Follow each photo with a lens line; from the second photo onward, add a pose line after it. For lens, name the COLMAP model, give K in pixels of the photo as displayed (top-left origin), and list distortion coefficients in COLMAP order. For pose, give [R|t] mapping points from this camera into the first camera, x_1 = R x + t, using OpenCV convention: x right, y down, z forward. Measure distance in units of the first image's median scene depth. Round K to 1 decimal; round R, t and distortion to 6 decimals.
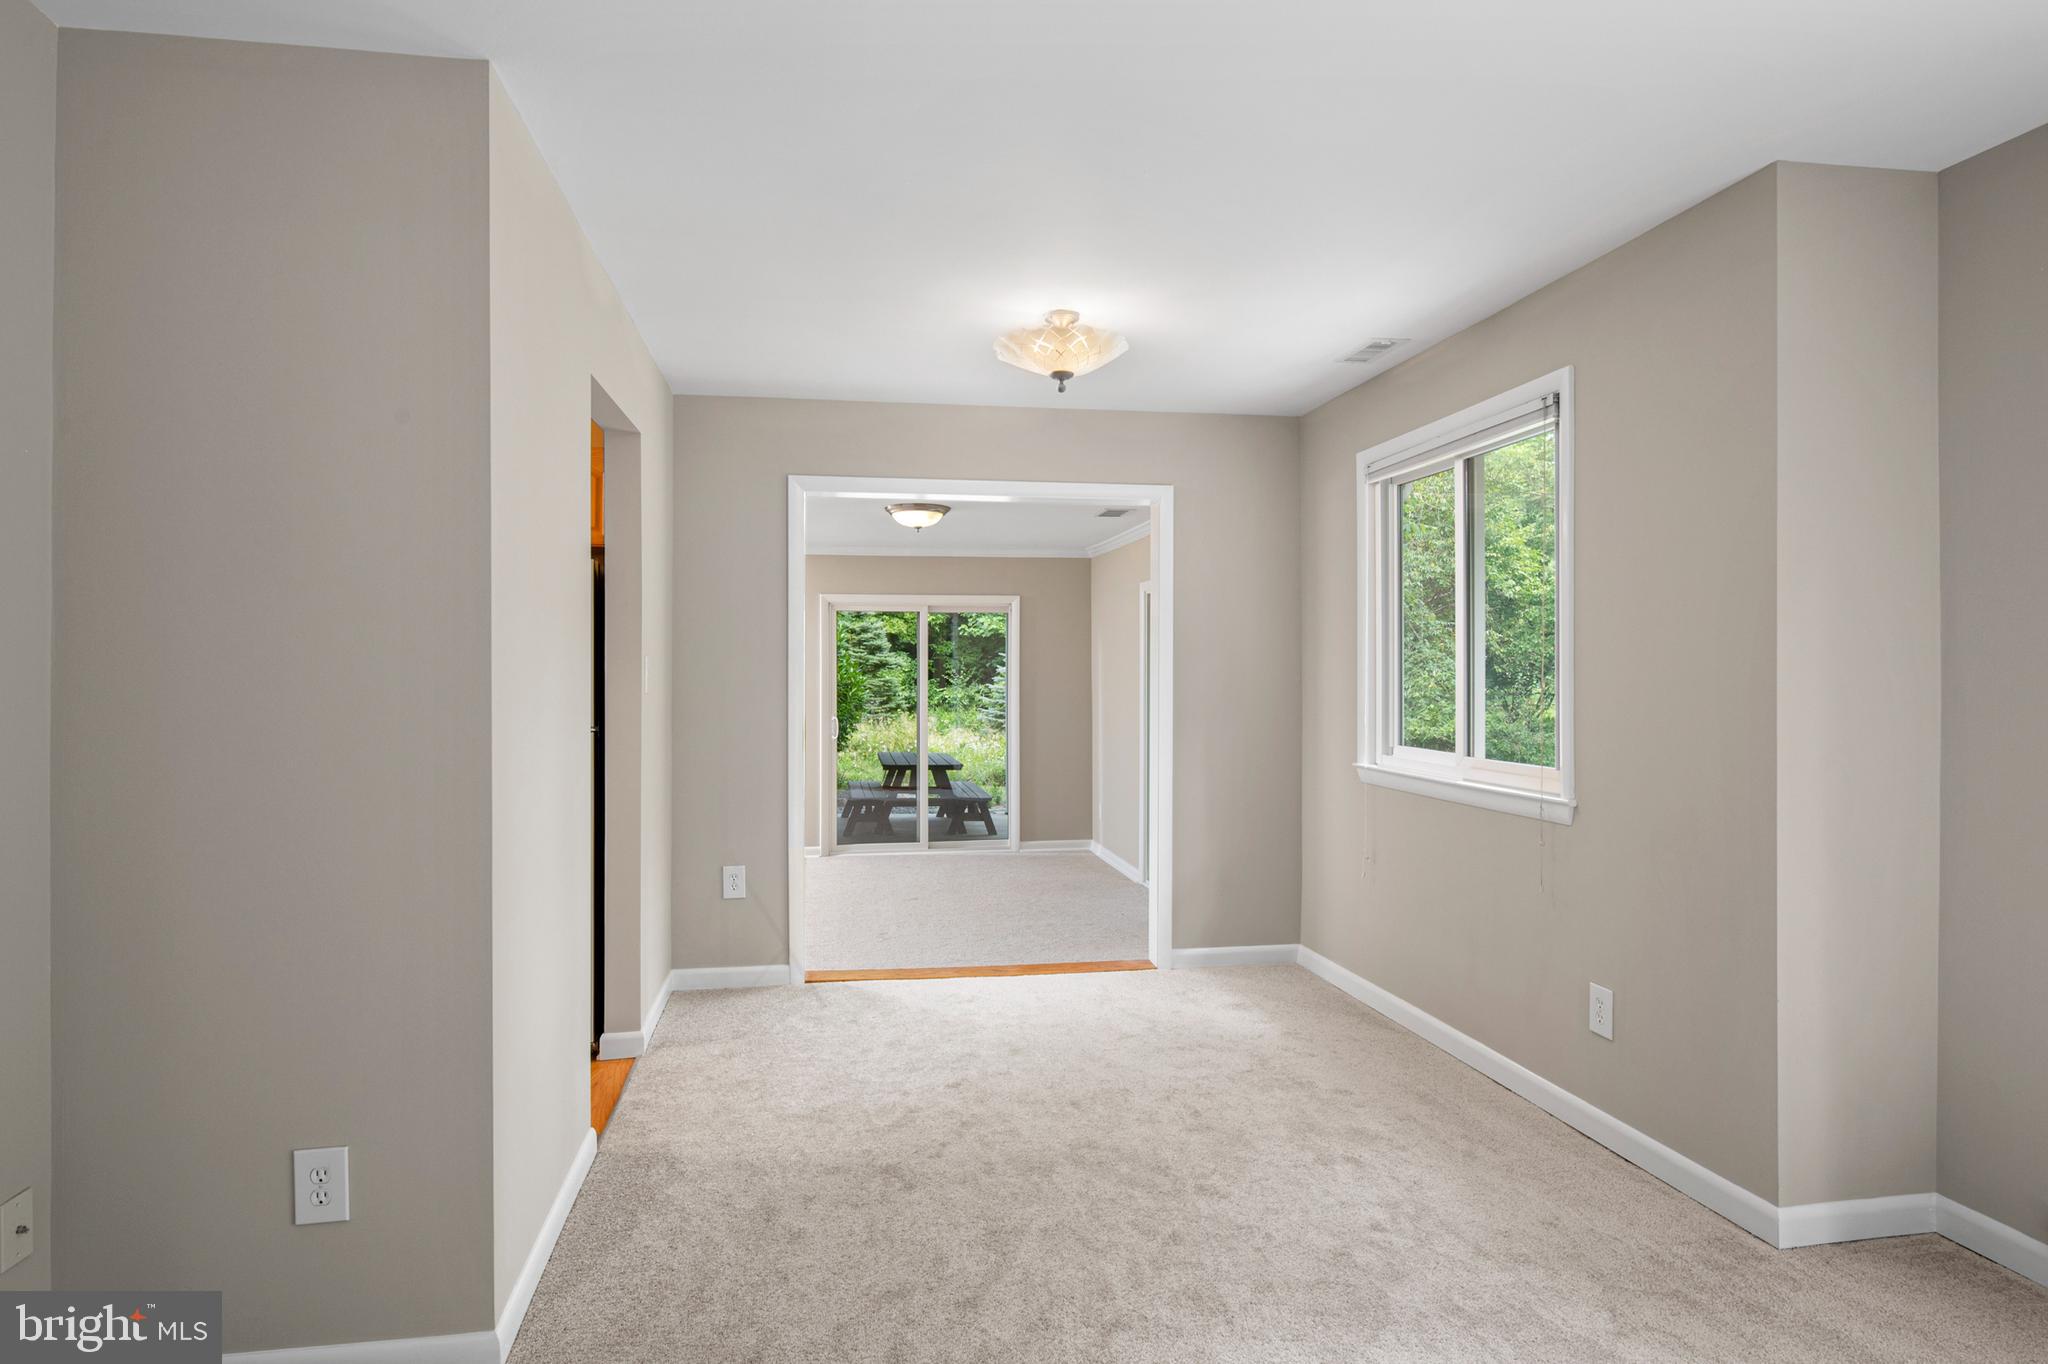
lens RADIAL K [[1116.0, 0, 1018.3], [0, 1116.0, 670.7], [0, 0, 1]] dist [-0.000707, -0.004185]
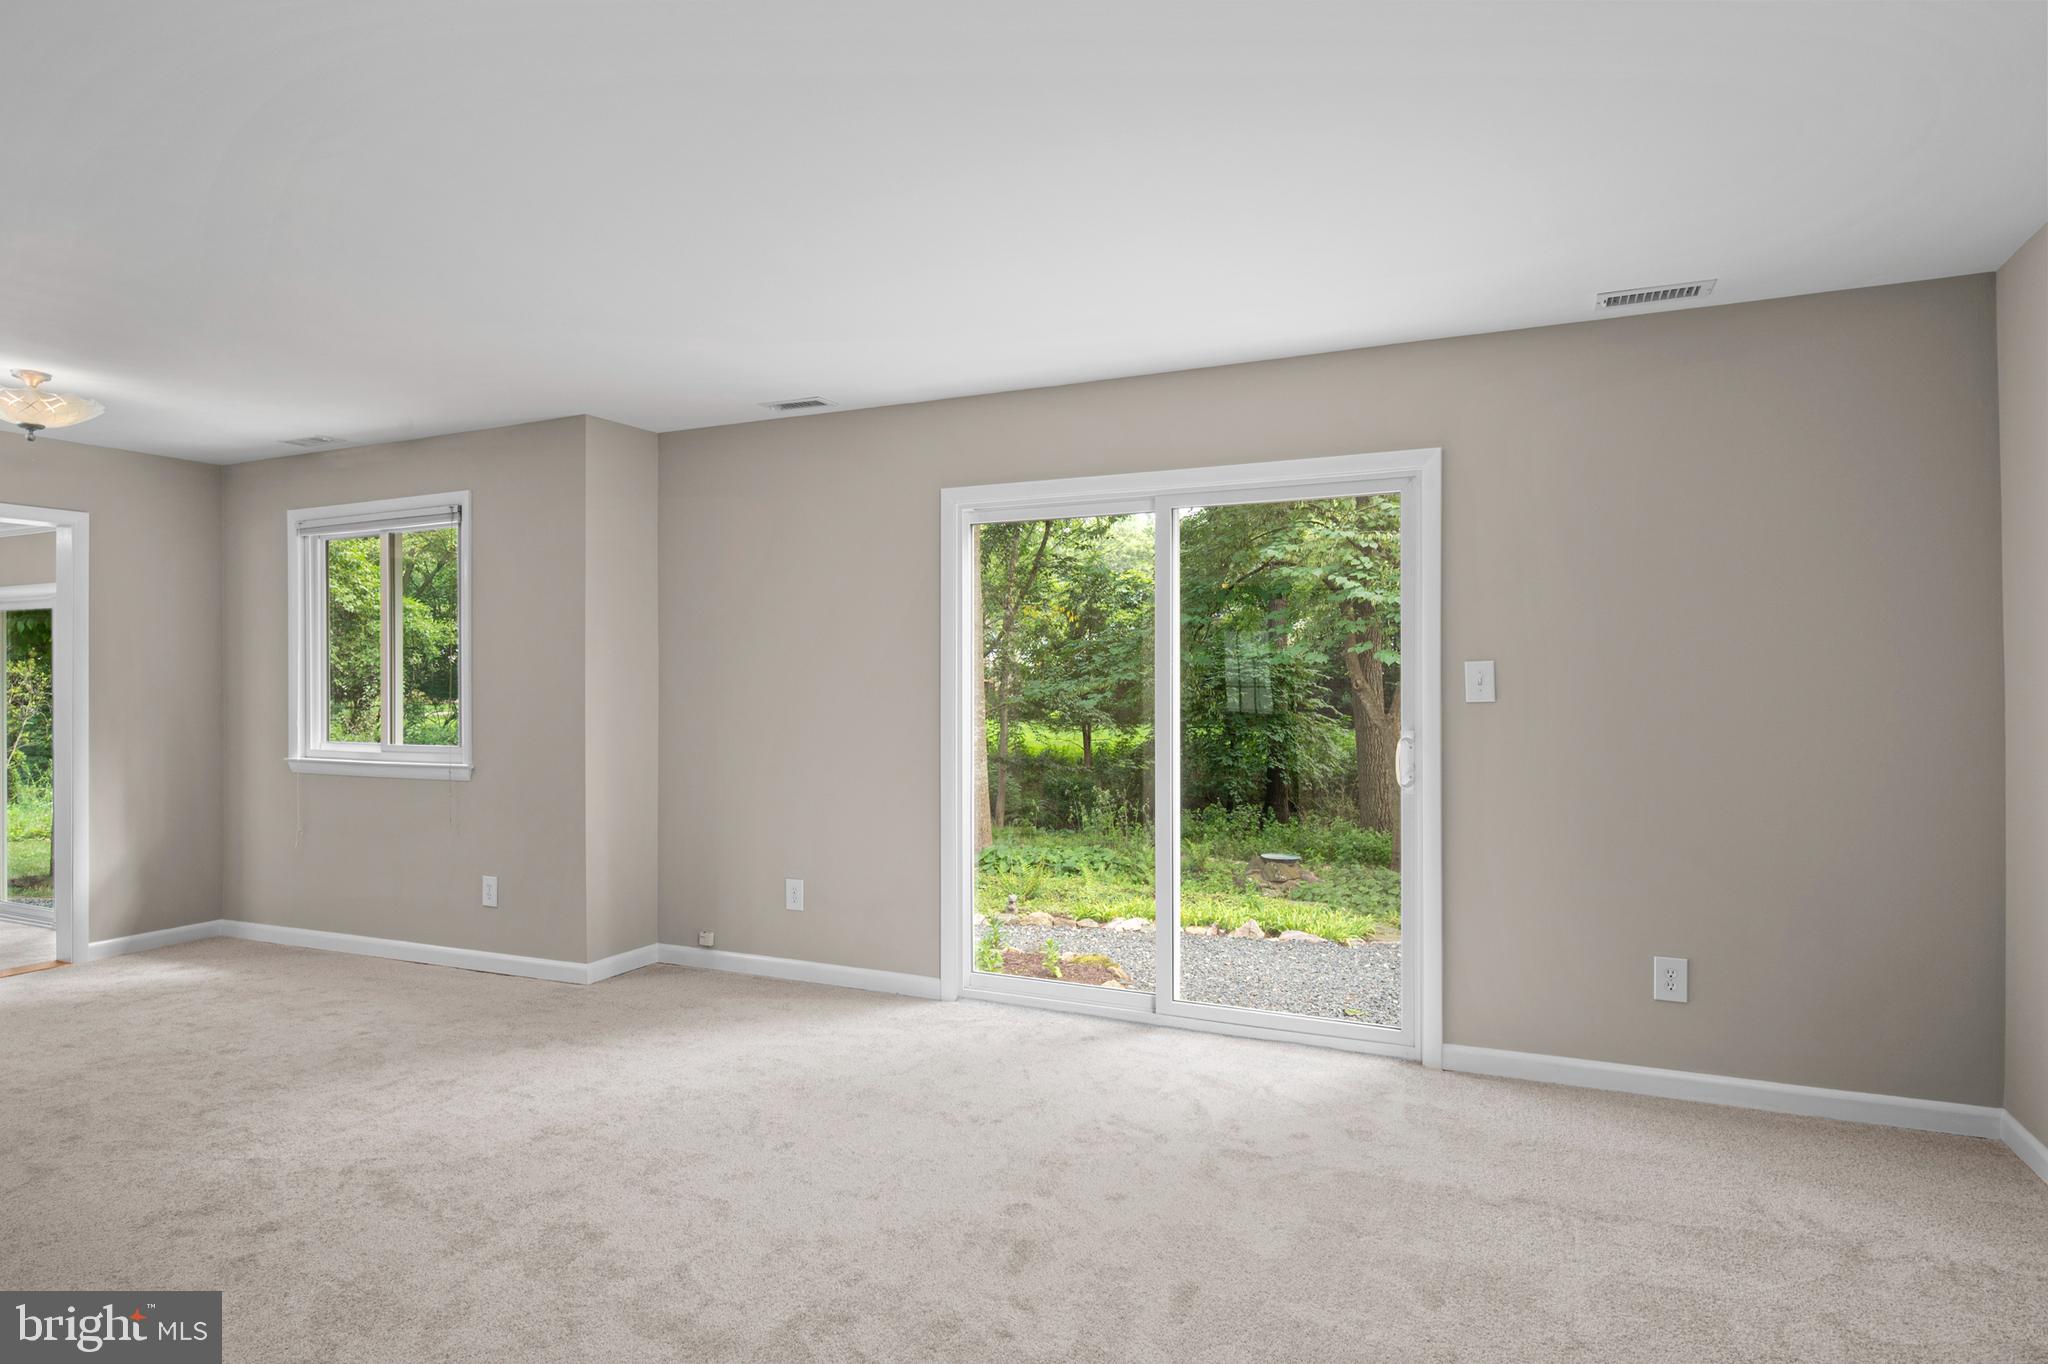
lens RADIAL K [[1116.0, 0, 1018.3], [0, 1116.0, 670.7], [0, 0, 1]] dist [-0.000707, -0.004185]
pose [[0.568054, 0.005642, 0.822972, -0.359838], [0.004024, 0.999946, -0.009633, 0.000436], [-0.822981, 0.008783, 0.568001, -0.531689]]
